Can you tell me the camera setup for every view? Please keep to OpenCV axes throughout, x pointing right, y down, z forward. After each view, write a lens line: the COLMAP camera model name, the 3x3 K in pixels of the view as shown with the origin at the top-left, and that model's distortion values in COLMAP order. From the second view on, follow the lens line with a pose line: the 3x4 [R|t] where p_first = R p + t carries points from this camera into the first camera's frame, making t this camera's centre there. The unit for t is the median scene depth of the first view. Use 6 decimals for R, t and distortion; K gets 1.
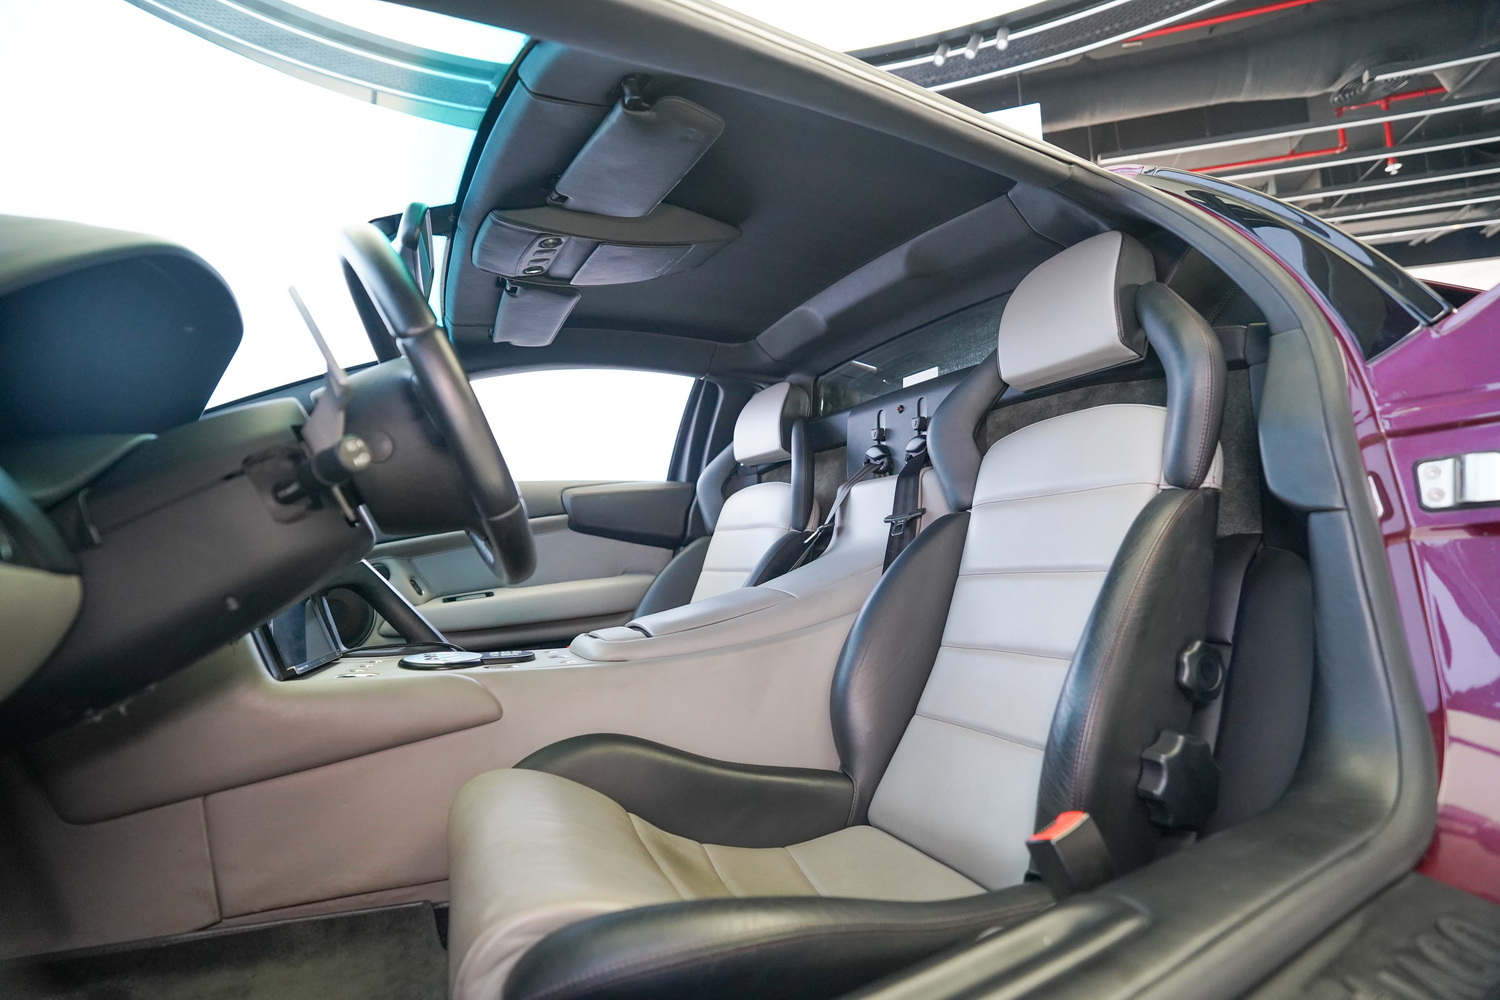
lens RADIAL K [[698.7, 0, 750.0], [0, 698.7, 500.0], [0, 0, 1]] dist [-0.079978, 0.033930]
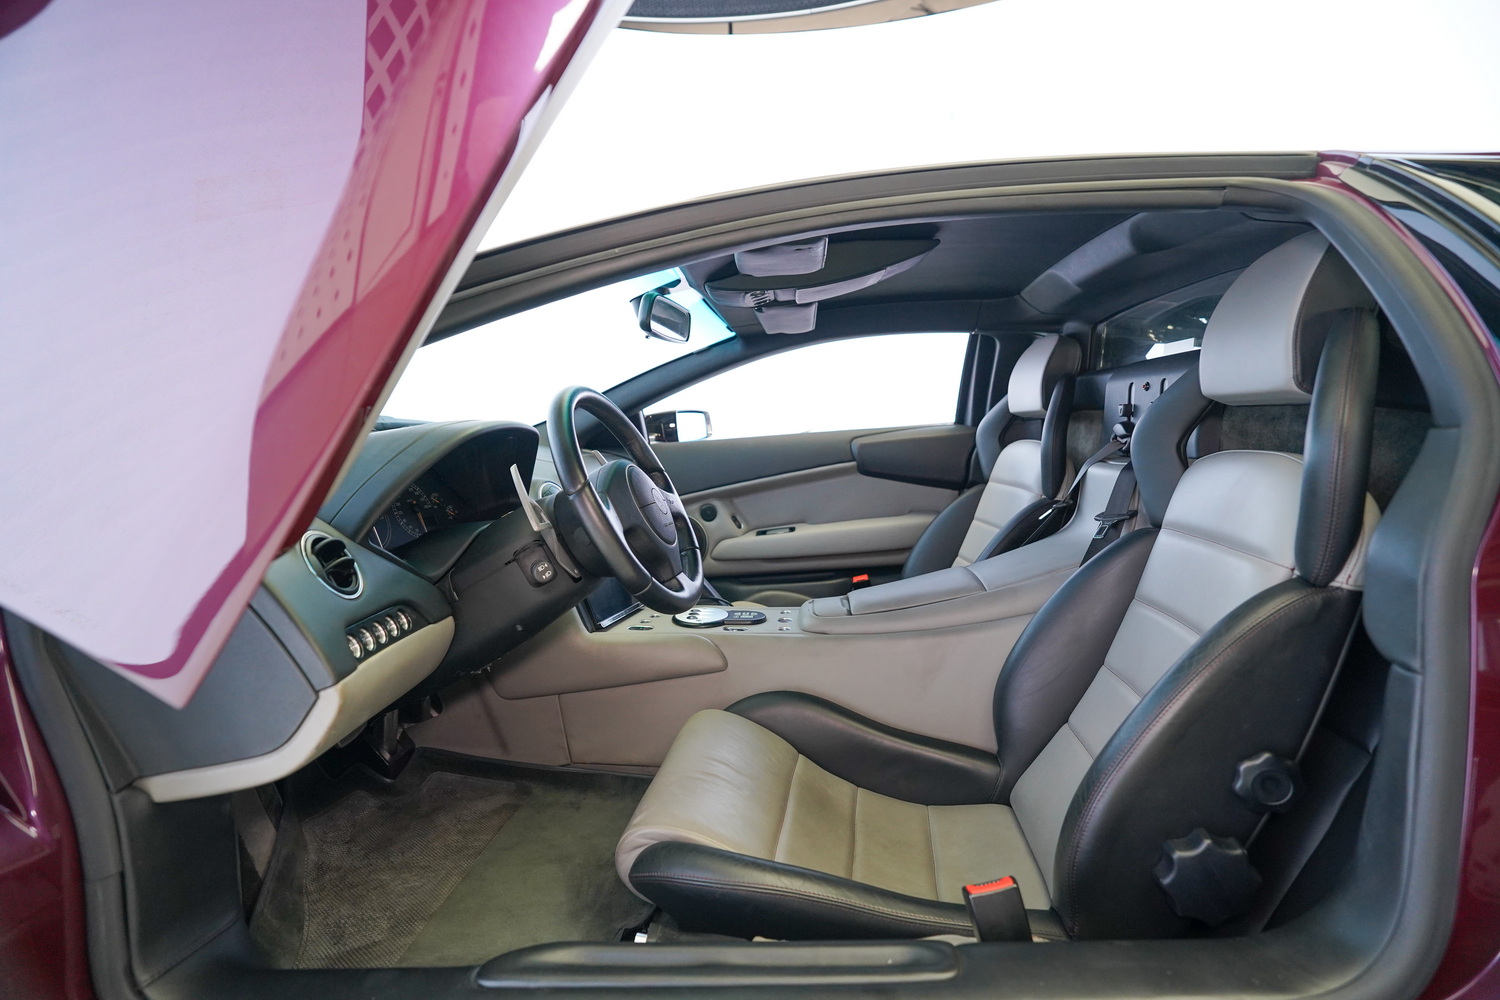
lens RADIAL K [[698.7, 0, 750.0], [0, 698.7, 500.0], [0, 0, 1]] dist [-0.079978, 0.033930]
pose [[0.842590, 0.053949, -0.535846, 0.265729], [0.054187, 0.981428, 0.184016, -0.177186], [0.535822, -0.184086, 0.824019, -0.052037]]
